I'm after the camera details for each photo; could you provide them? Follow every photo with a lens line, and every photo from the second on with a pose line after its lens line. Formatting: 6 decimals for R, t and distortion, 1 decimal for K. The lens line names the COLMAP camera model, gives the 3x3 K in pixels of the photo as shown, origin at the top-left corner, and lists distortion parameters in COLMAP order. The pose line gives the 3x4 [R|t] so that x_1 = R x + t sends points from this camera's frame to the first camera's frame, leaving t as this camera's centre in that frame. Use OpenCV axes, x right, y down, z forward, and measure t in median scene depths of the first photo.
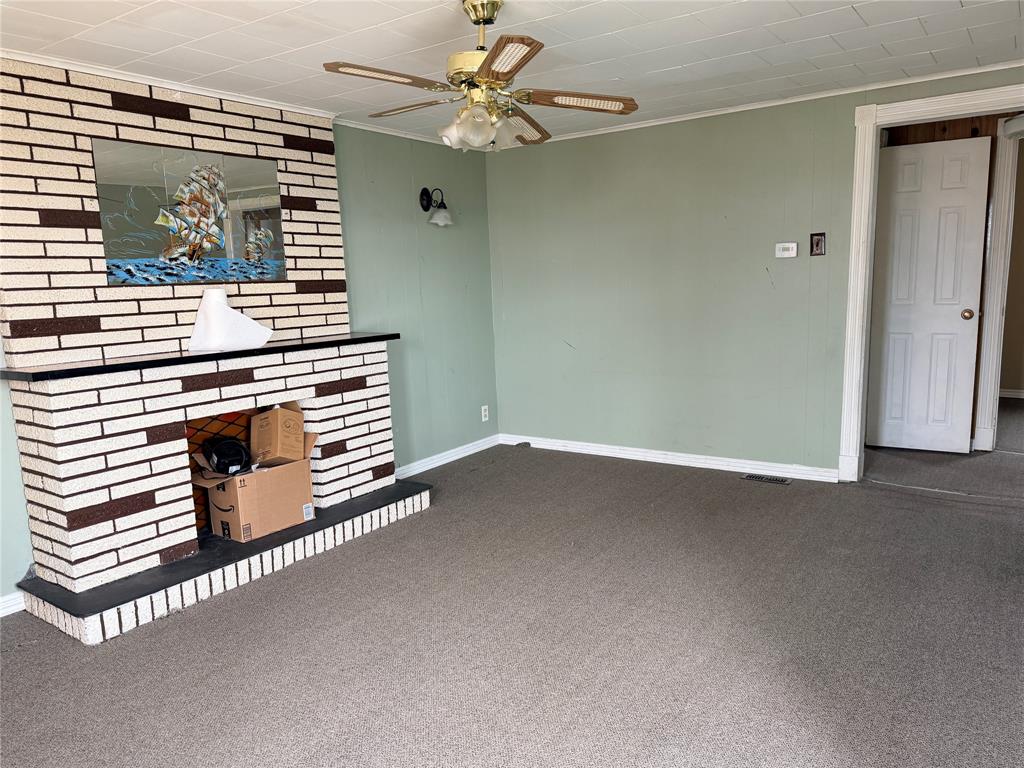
lens RADIAL K [[731.6, 0, 505.5], [0, 731.6, 385.6], [0, 0, 1]] dist [0.064094, -0.096925]
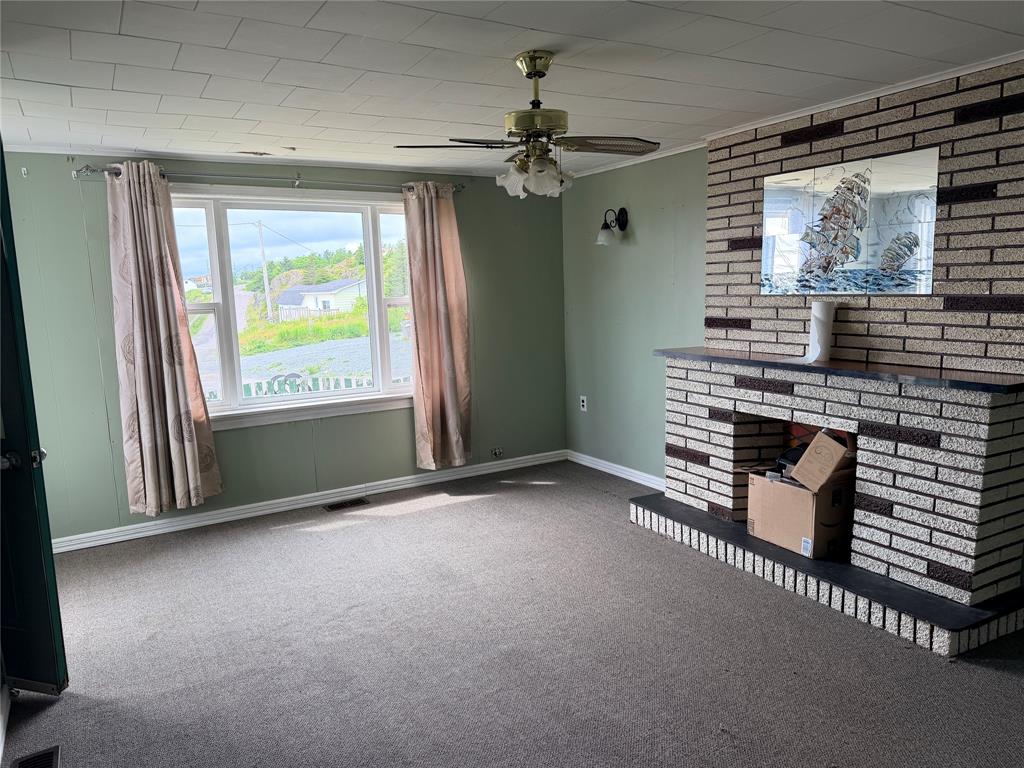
lens RADIAL K [[731.6, 0, 505.5], [0, 731.6, 385.6], [0, 0, 1]] dist [0.064094, -0.096925]
pose [[-0.431021, 0.167653, -0.886631, 0.764039], [-0.091025, 0.969497, 0.227572, -0.225254], [0.897739, 0.178794, -0.402613, 1.112567]]
